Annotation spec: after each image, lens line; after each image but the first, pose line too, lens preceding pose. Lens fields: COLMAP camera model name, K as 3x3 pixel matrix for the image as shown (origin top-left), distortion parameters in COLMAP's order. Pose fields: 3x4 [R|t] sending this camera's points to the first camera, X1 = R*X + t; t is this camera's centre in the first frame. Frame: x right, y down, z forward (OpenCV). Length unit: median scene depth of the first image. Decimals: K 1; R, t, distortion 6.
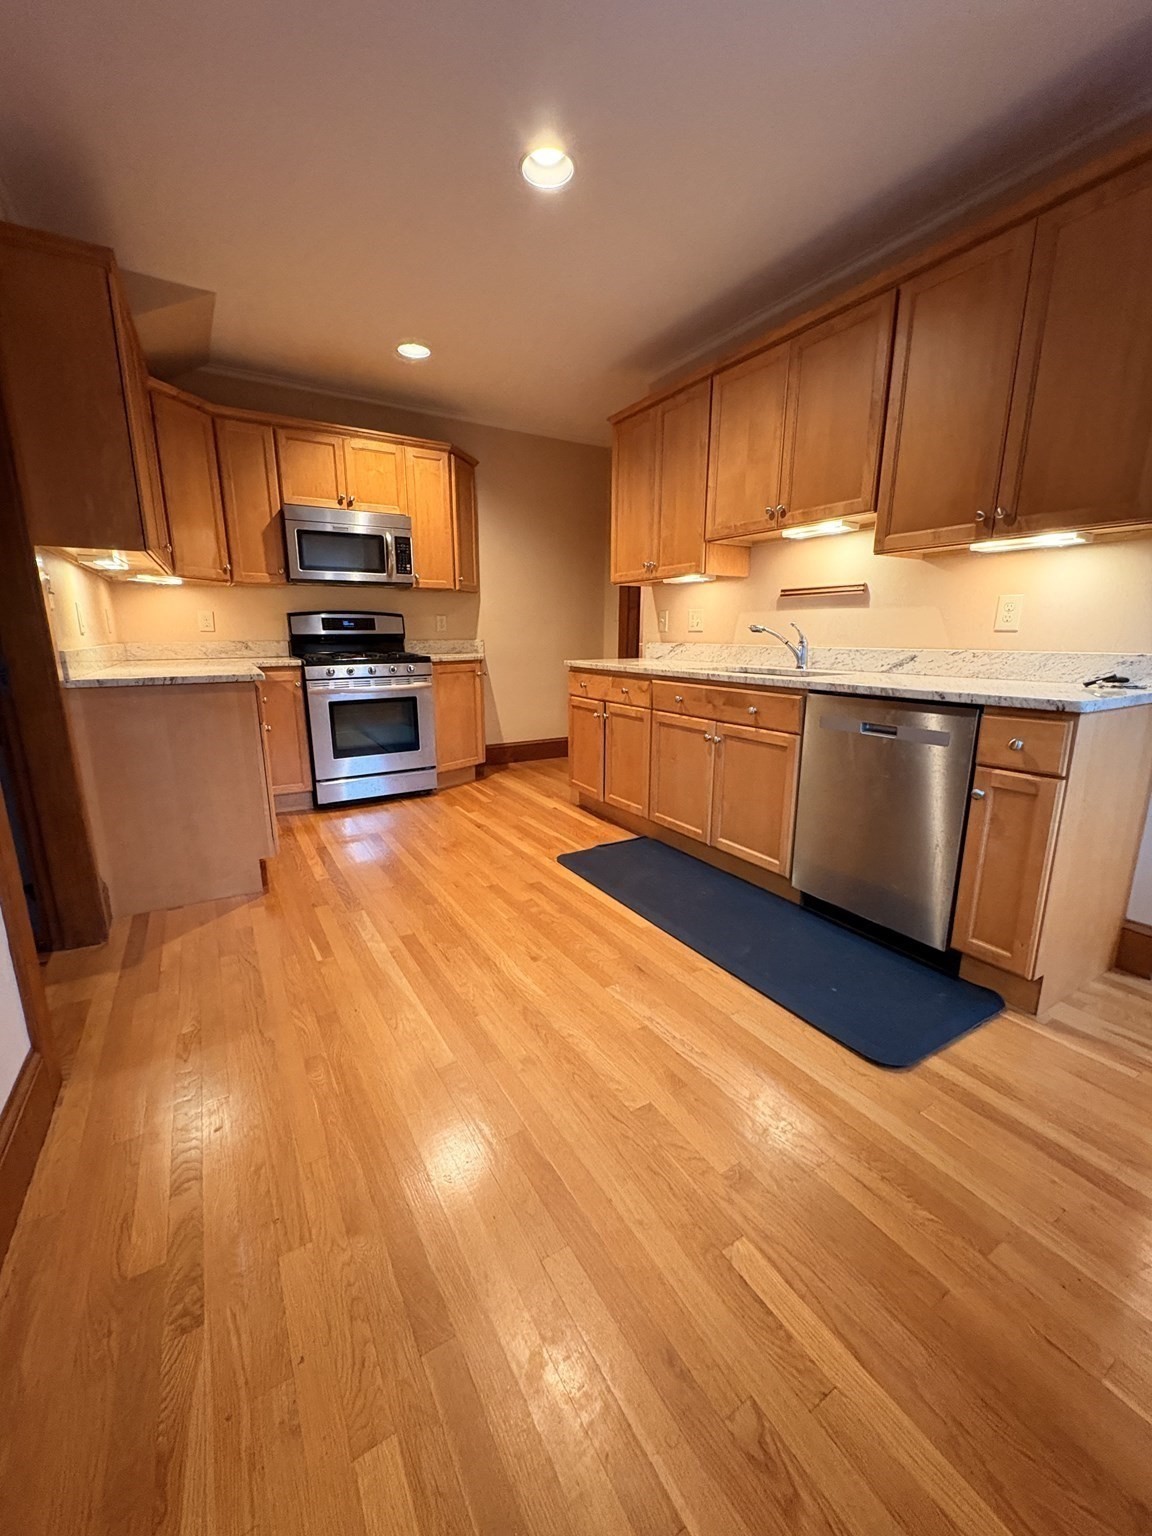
lens RADIAL K [[610.3, 0, 573.1], [0, 610.3, 768.7], [0, 0, 1]] dist [0.000687, -0.000067]
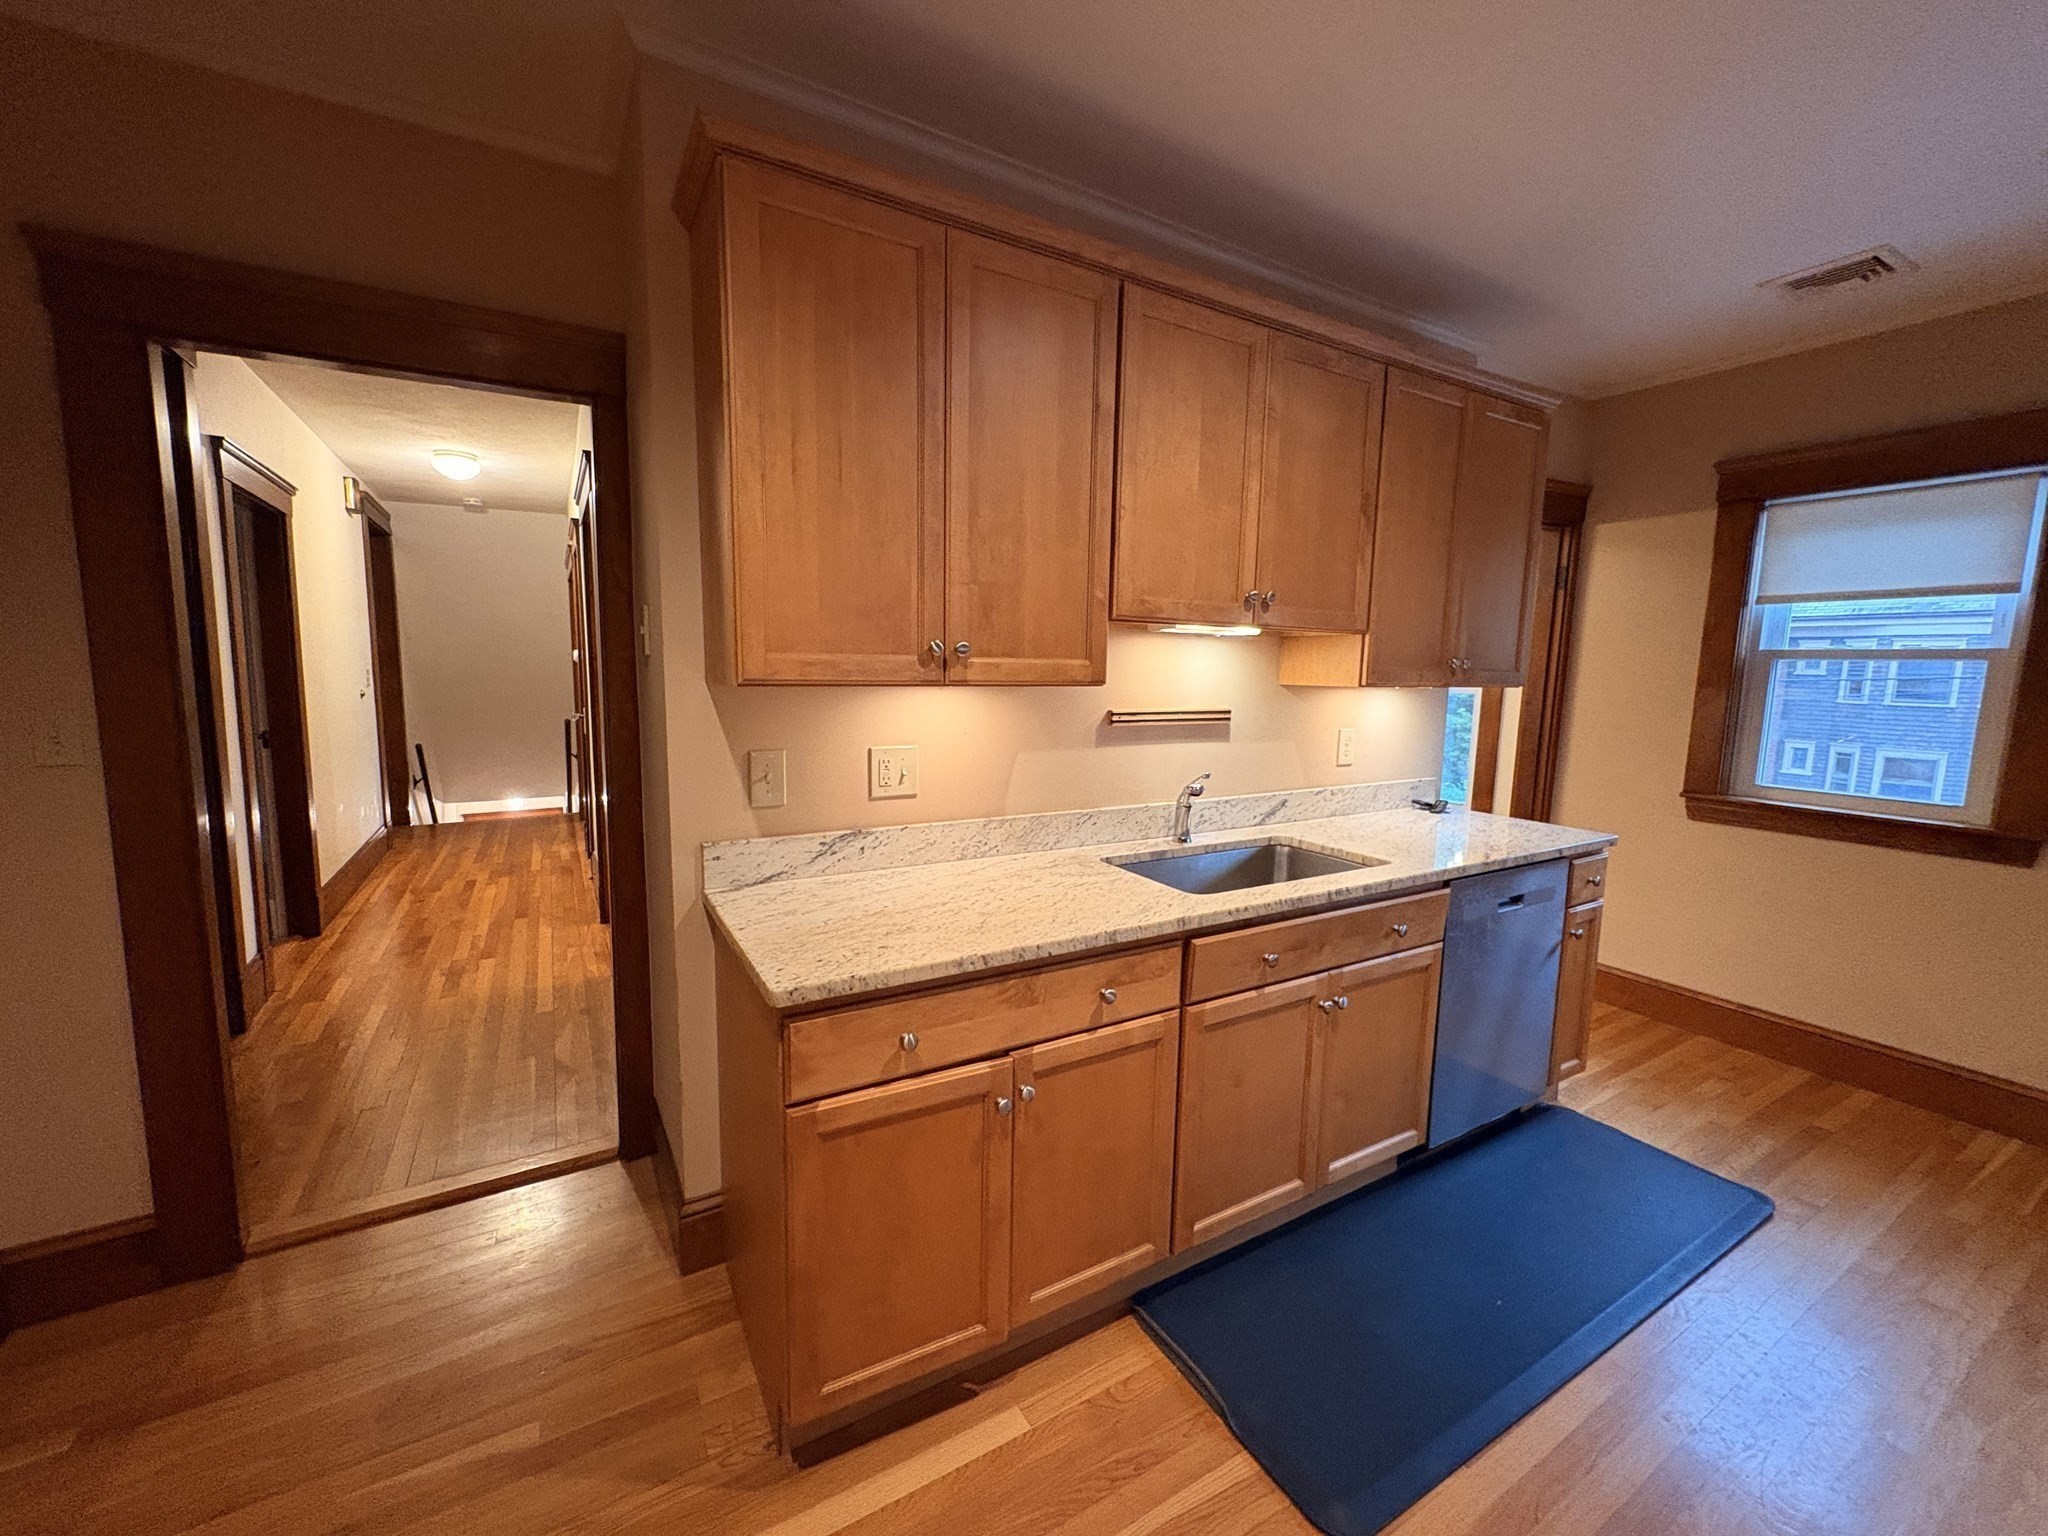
lens RADIAL K [[813.7, 0, 1023.9], [0, 813.7, 771.6], [0, 0, 1]] dist [0.000687, -0.000067]
pose [[0.009107, -0.129871, 0.991489, -0.433630], [0.202210, 0.971285, 0.125367, -0.368952], [-0.979300, 0.199347, 0.035106, 1.120271]]
